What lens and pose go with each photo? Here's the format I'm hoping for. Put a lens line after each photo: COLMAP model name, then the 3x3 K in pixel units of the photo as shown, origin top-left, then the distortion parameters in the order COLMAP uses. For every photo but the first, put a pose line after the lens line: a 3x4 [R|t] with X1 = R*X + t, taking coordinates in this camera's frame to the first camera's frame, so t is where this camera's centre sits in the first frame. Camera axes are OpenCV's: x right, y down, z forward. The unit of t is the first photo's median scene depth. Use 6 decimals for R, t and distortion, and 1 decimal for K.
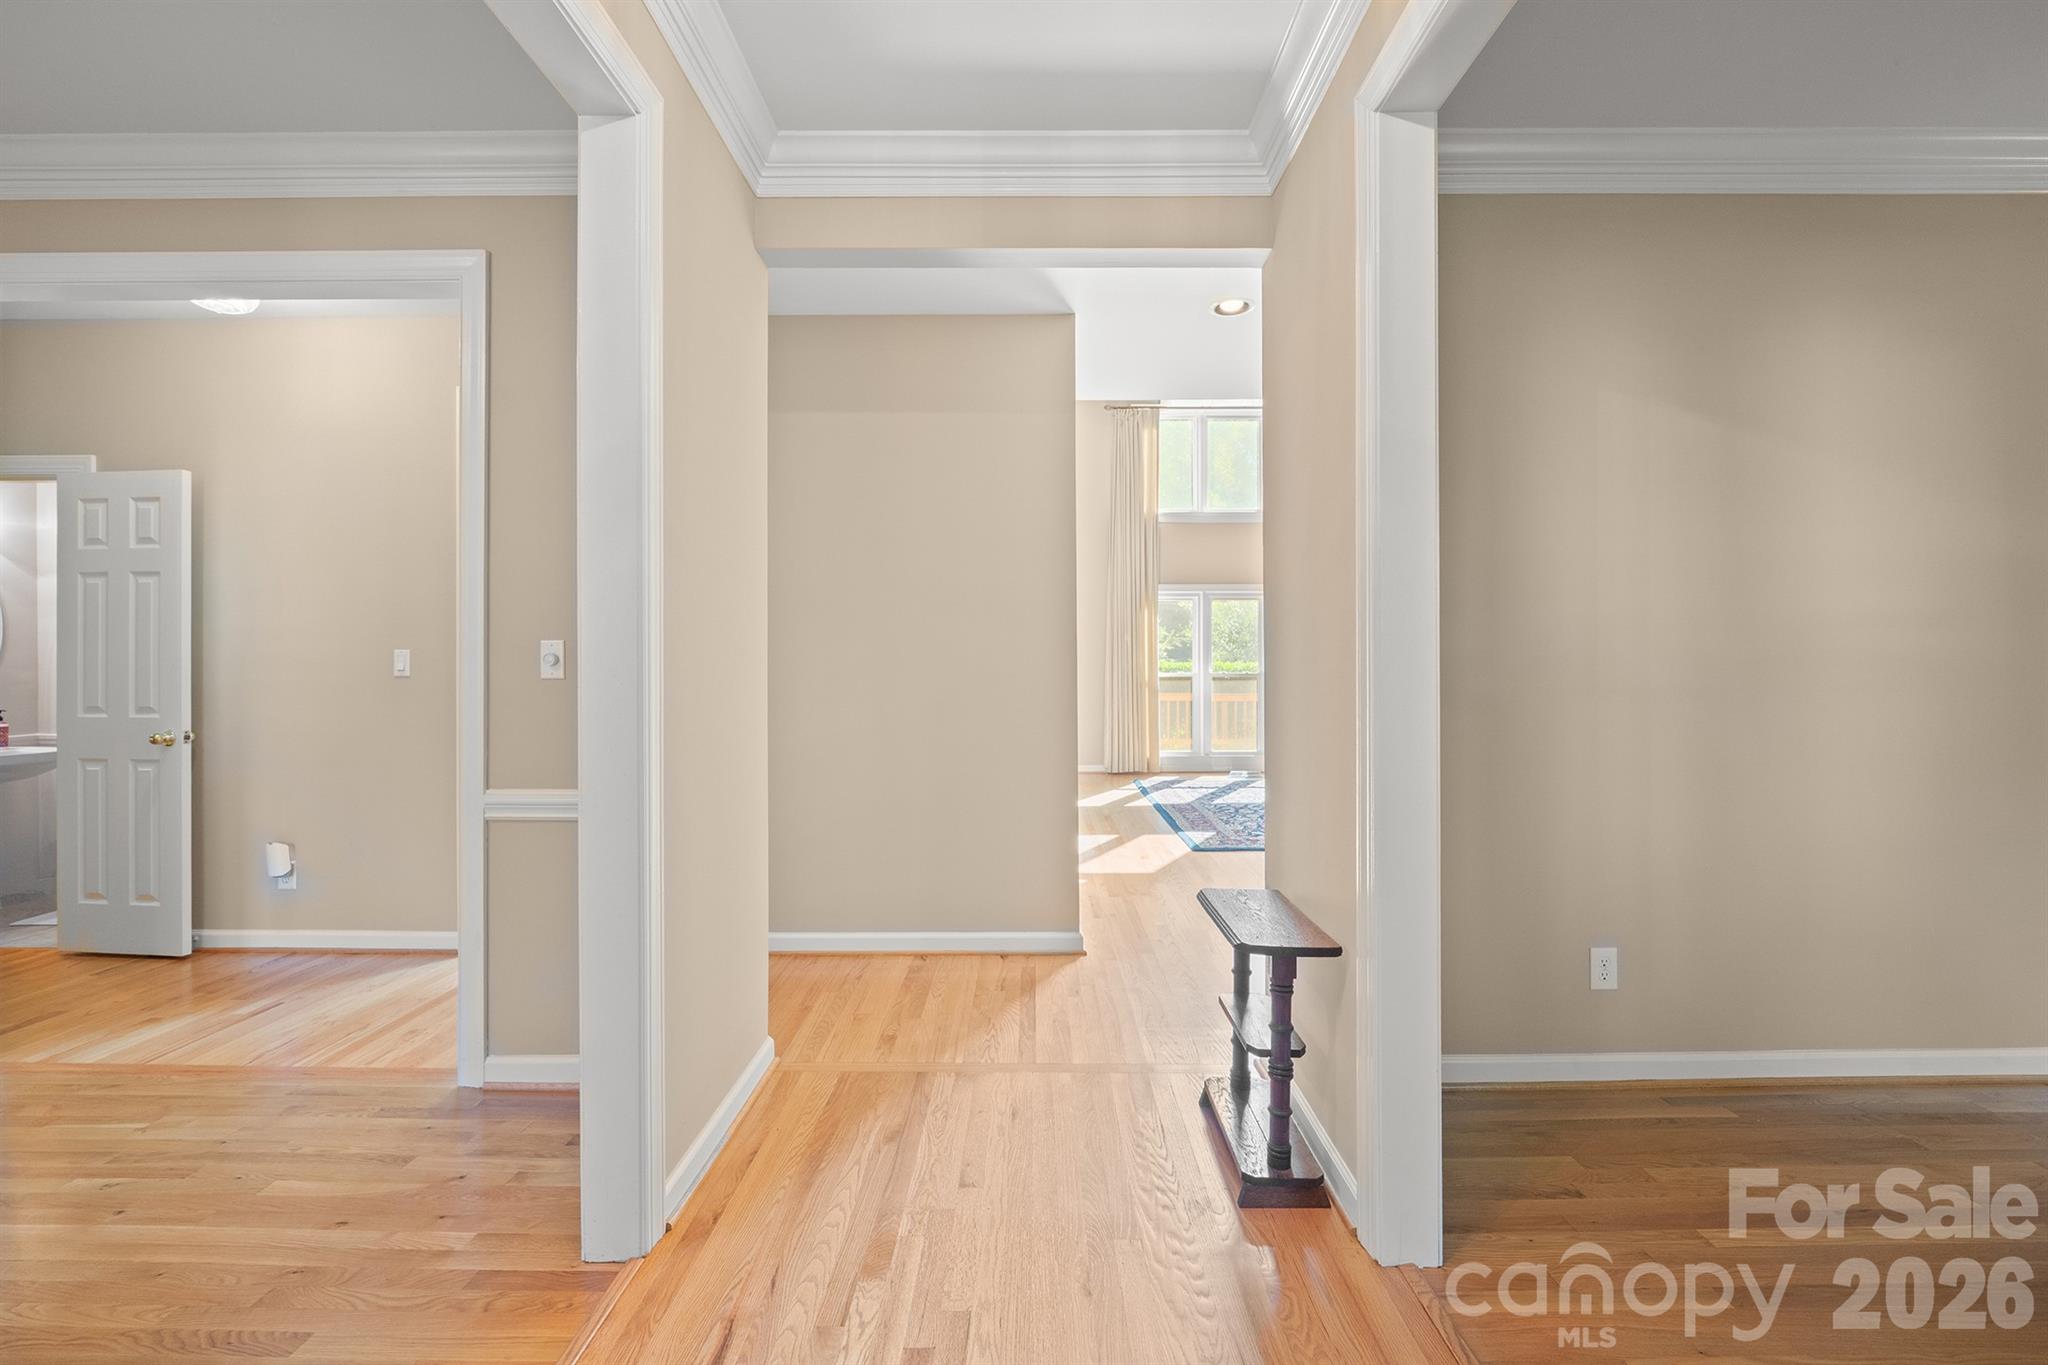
lens RADIAL K [[871.9, 0, 999.2], [0, 871.9, 664.4], [0, 0, 1]] dist [-0.007609, 0.000576]
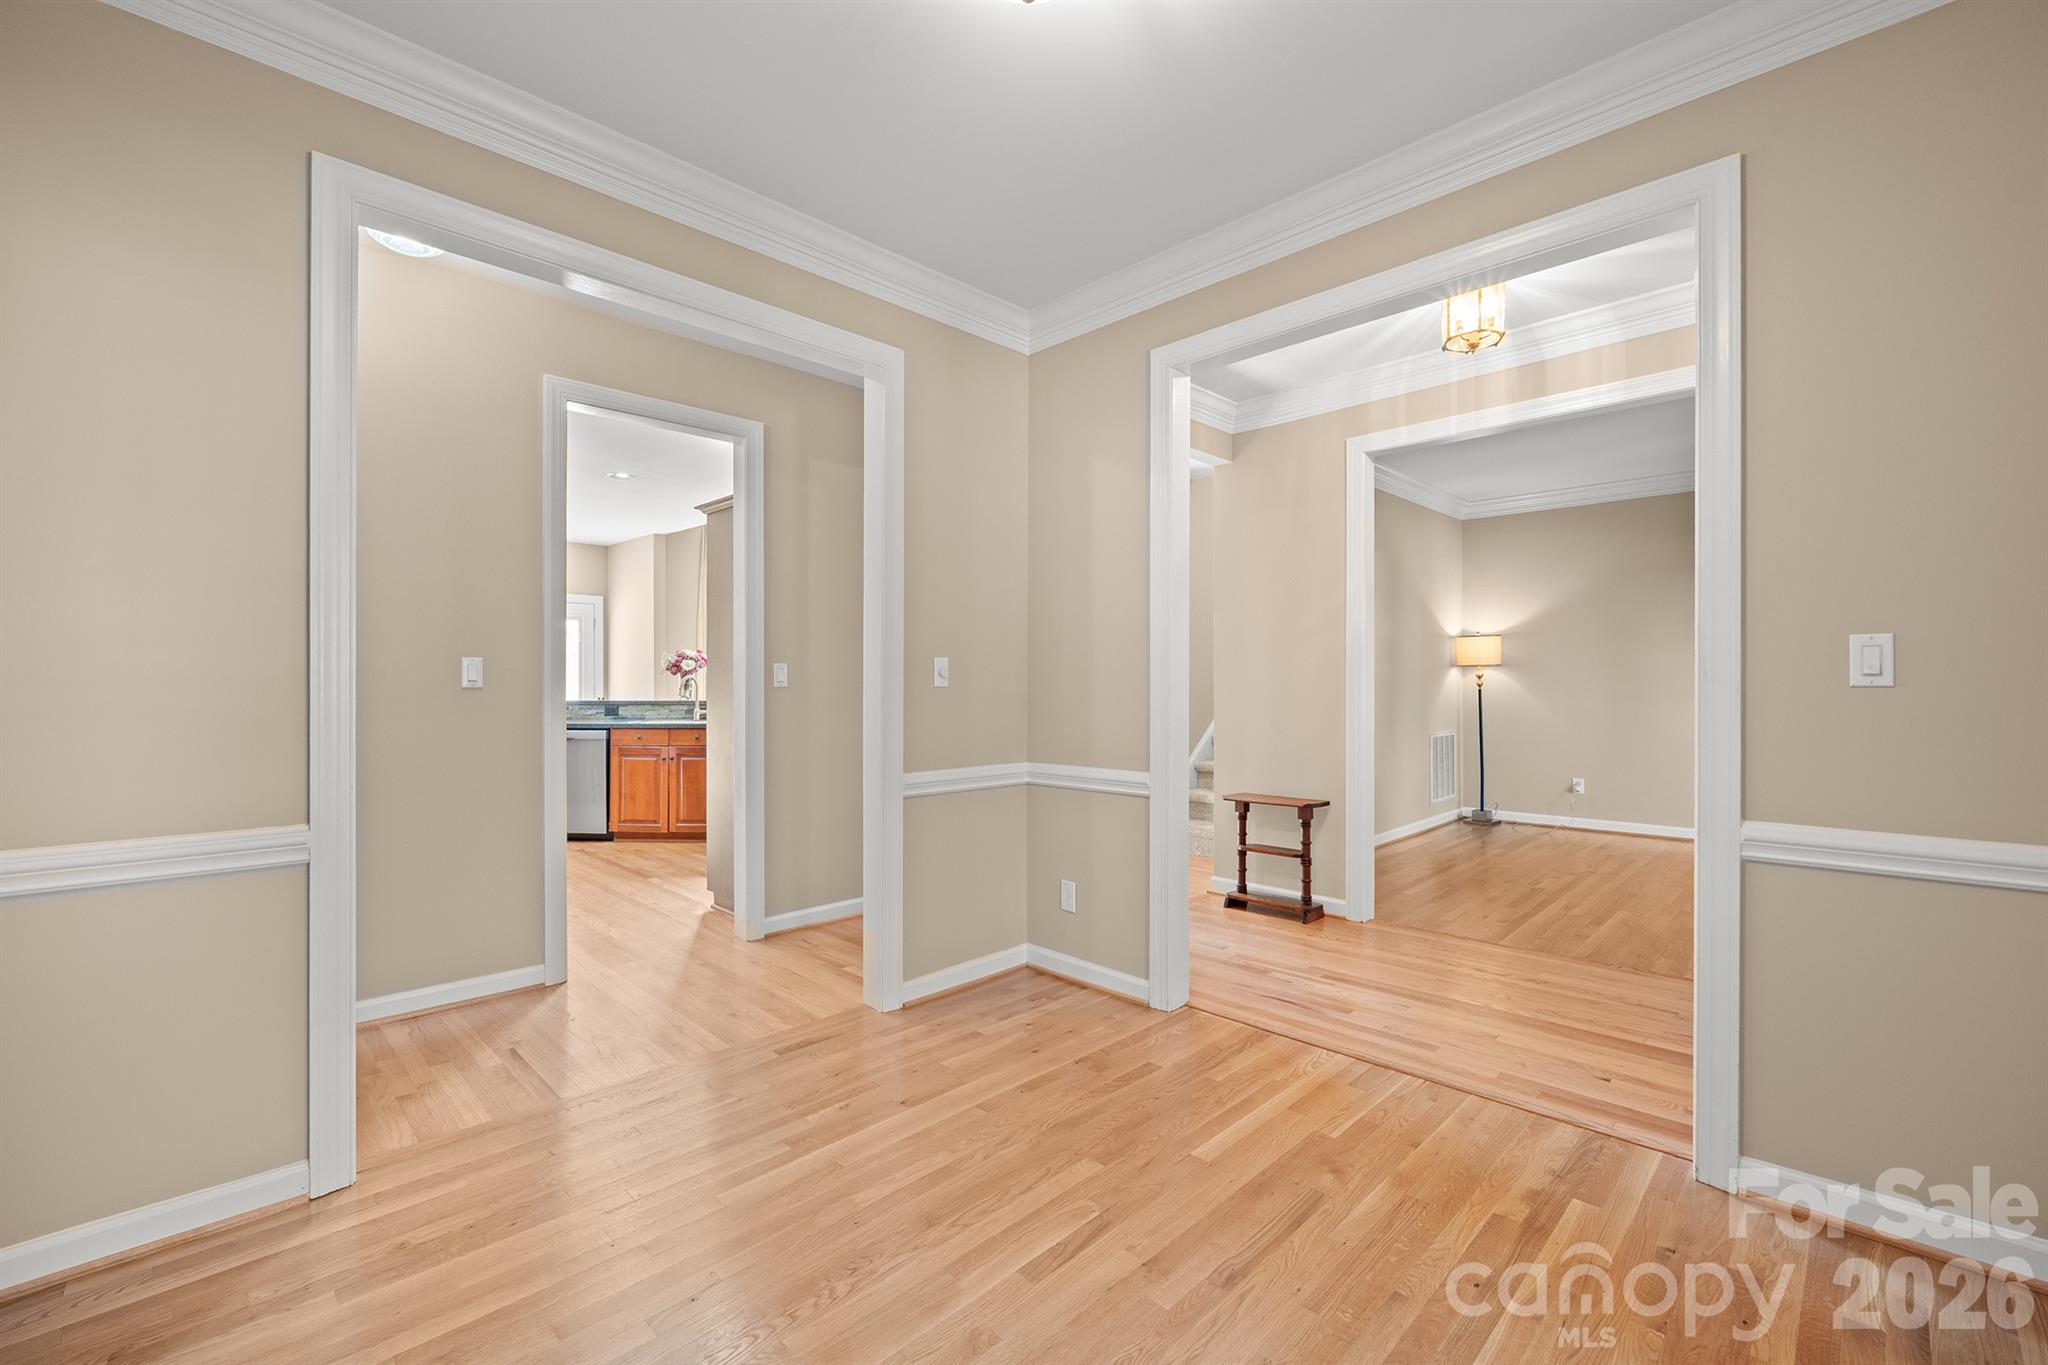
lens RADIAL K [[871.9, 0, 1012.8], [0, 871.9, 681.9], [0, 0, 1]] dist [-0.007609, 0.000576]
pose [[0.696796, 0.000292, 0.717269, -0.953246], [-0.005139, 0.999976, 0.004586, 0.000570], [-0.717251, -0.006882, 0.696781, -0.006237]]
